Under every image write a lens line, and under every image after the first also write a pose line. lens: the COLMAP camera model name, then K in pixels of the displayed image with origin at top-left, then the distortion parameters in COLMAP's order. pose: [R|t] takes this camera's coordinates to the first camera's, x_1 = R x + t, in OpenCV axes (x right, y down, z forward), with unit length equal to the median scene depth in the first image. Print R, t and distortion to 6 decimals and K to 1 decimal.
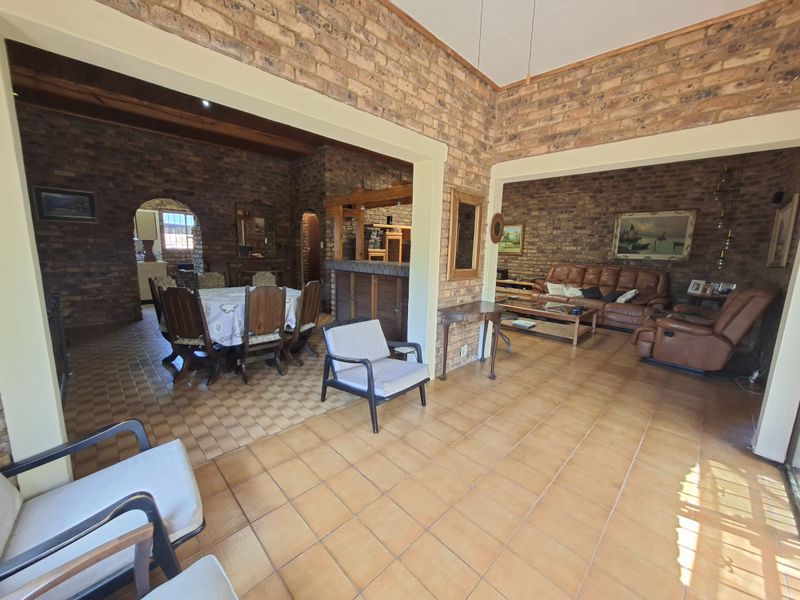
lens RADIAL K [[314.1, 0, 398.6], [0, 314.1, 298.9], [0, 0, 1]] dist [-0.008078, 0.001848]
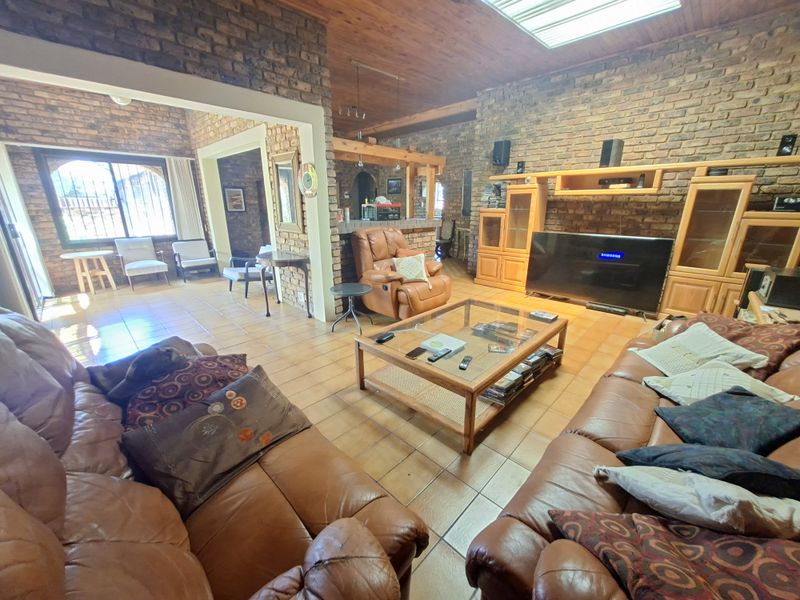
lens RADIAL K [[314.1, 0, 396.2], [0, 314.1, 297.9], [0, 0, 1]] dist [-0.008078, 0.001848]
pose [[0.007599, 0.266209, -0.963885, 0.773457], [-0.168164, 0.950526, 0.261194, -0.110927], [0.985730, 0.160106, 0.051990, 0.764747]]
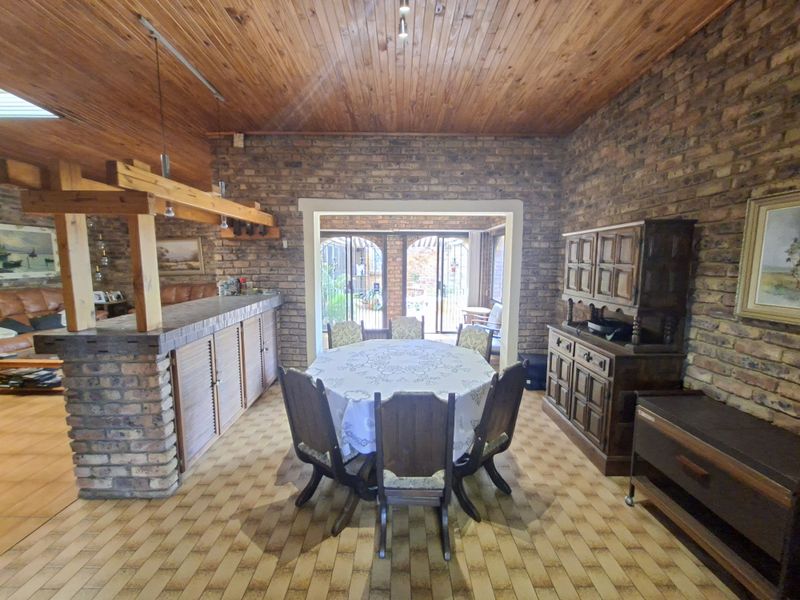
lens RADIAL K [[314.1, 0, 401.2], [0, 314.1, 297.3], [0, 0, 1]] dist [-0.008078, 0.001848]
pose [[-0.710329, -0.108718, 0.695423, -0.566724], [0.094962, 0.964164, 0.247729, -0.185931], [-0.697434, 0.242008, -0.674550, 0.841010]]
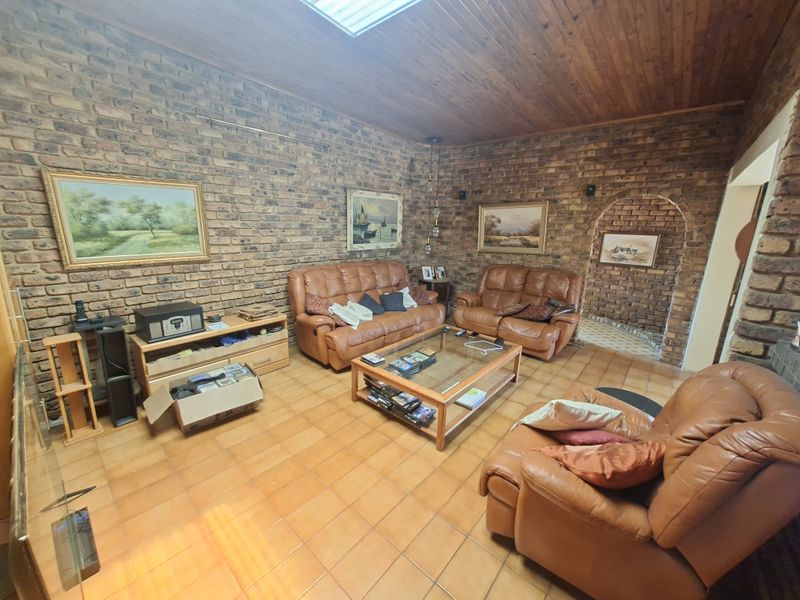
lens RADIAL K [[314.1, 0, 399.1], [0, 314.1, 295.8], [0, 0, 1]] dist [-0.008078, 0.001848]
pose [[-0.068026, -0.247154, 0.966585, -0.061094], [0.138474, 0.957113, 0.254478, -0.207708], [-0.988027, 0.151158, -0.030884, 0.957991]]
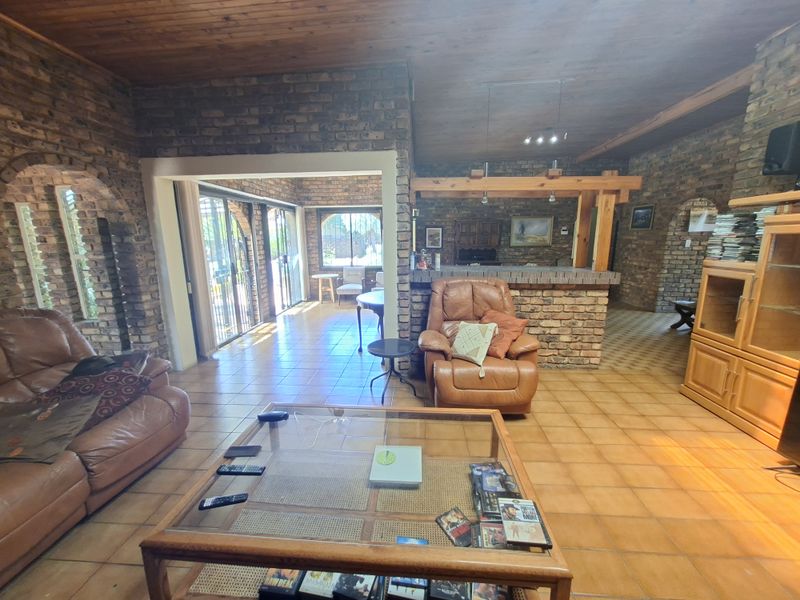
lens RADIAL K [[314.1, 0, 397.3], [0, 314.1, 298.0], [0, 0, 1]] dist [-0.008078, 0.001848]
pose [[-0.756612, 0.109861, -0.644568, 0.526178], [-0.119740, 0.945833, 0.301764, -0.186105], [0.642807, 0.305499, -0.702474, 1.037921]]
